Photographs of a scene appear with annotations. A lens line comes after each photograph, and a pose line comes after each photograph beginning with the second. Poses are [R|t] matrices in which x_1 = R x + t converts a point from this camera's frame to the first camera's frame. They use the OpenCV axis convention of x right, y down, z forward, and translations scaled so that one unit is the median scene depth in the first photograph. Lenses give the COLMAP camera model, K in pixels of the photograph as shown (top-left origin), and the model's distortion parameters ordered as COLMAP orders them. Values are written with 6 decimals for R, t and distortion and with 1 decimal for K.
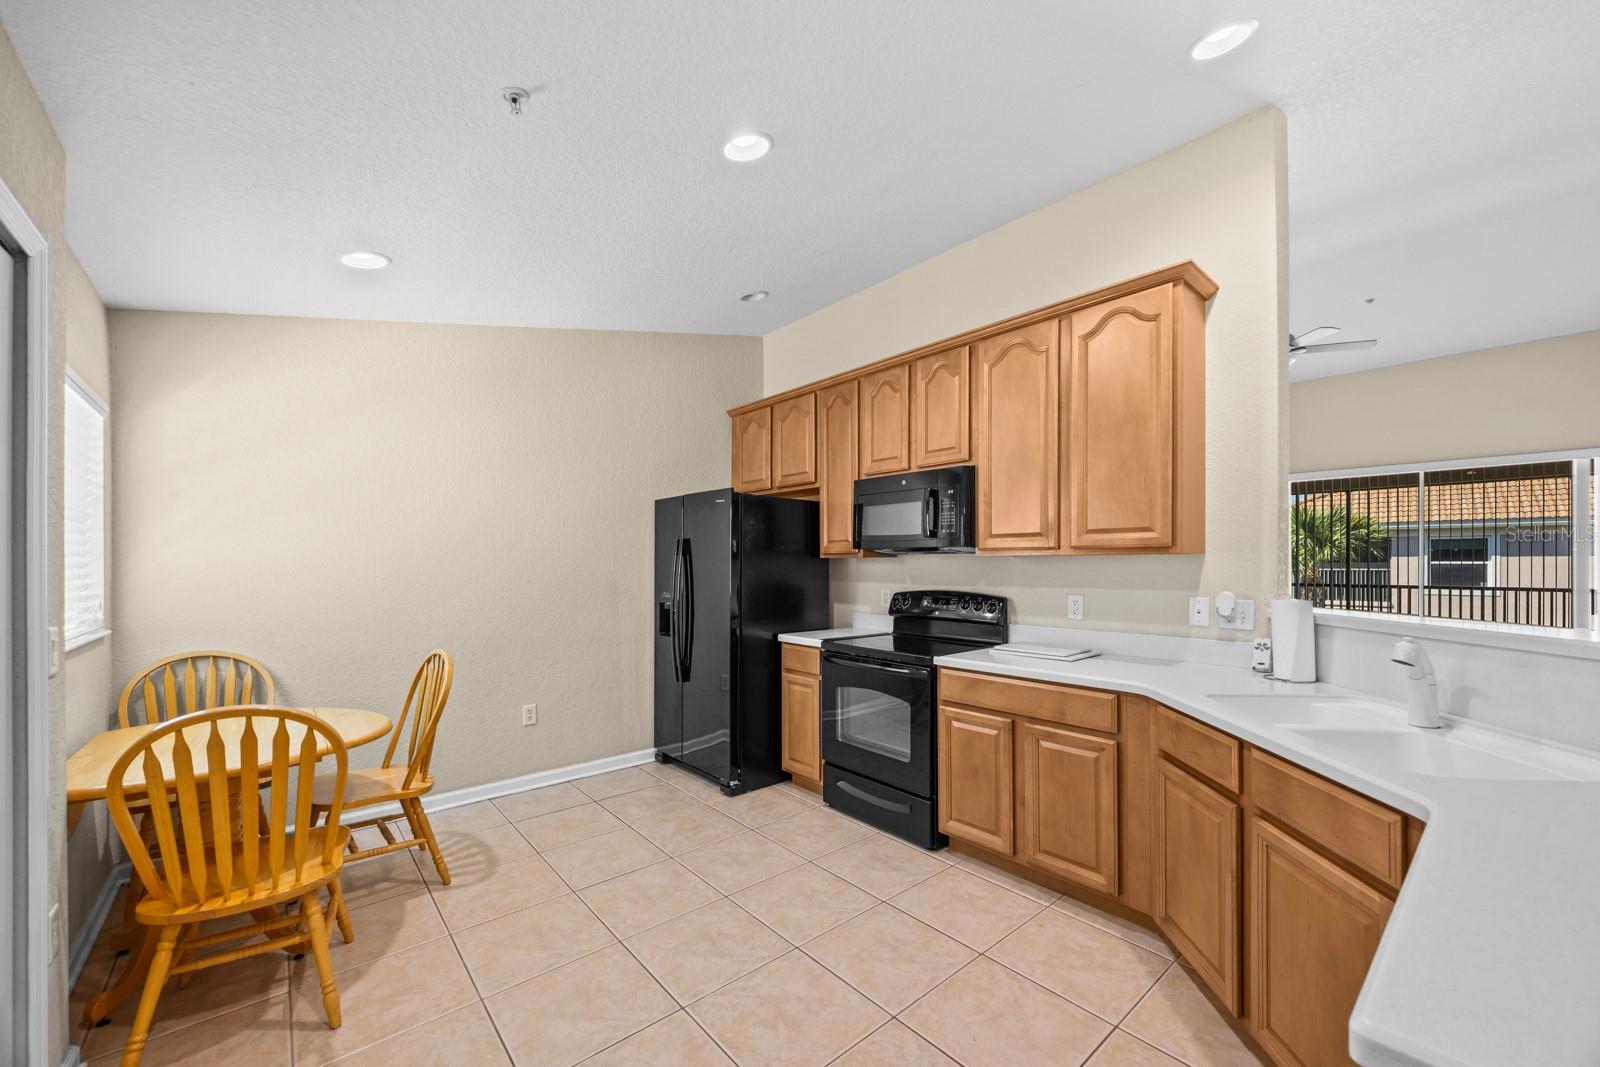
lens RADIAL K [[619.5, 0, 804.4], [0, 619.5, 562.4], [0, 0, 1]] dist [0.000117, 0.000016]
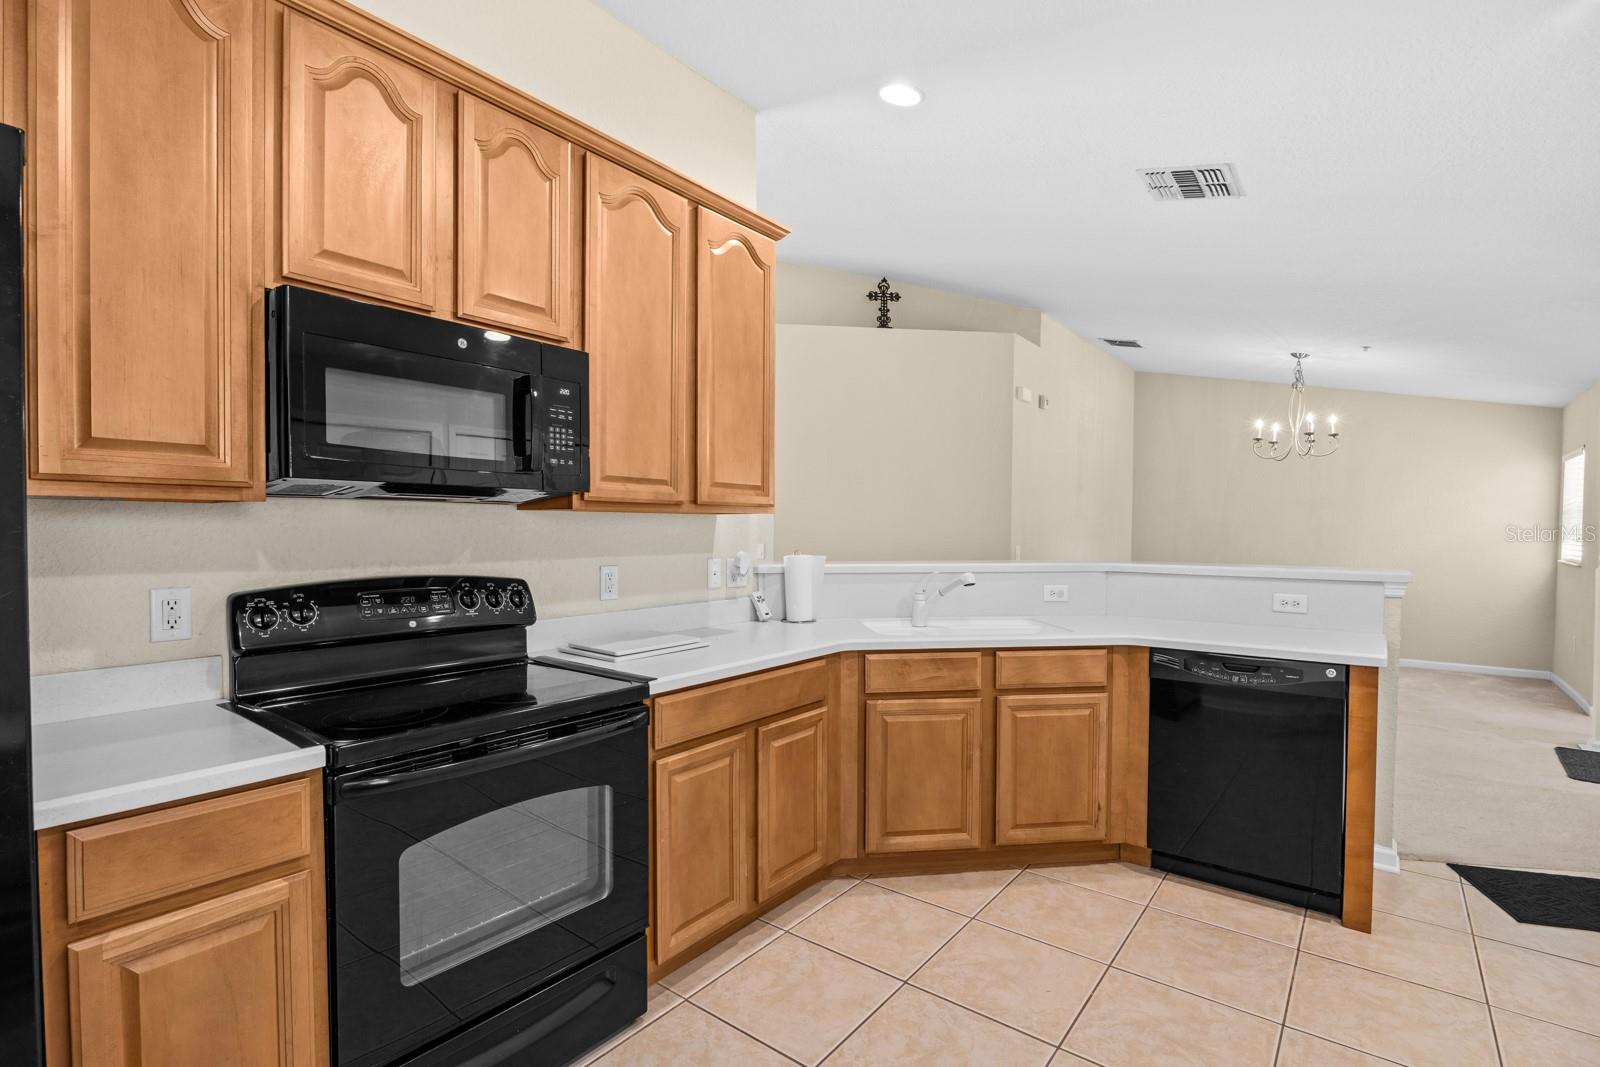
lens RADIAL K [[755.9, 0, 802.3], [0, 755.9, 544.2], [0, 0, 1]] dist [-0.022849, -0.000066]
pose [[-0.204149, -0.019750, 0.978741, -0.520141], [-0.005450, 0.999804, 0.019038, 0.009195], [-0.978925, -0.001448, -0.204217, 1.032169]]
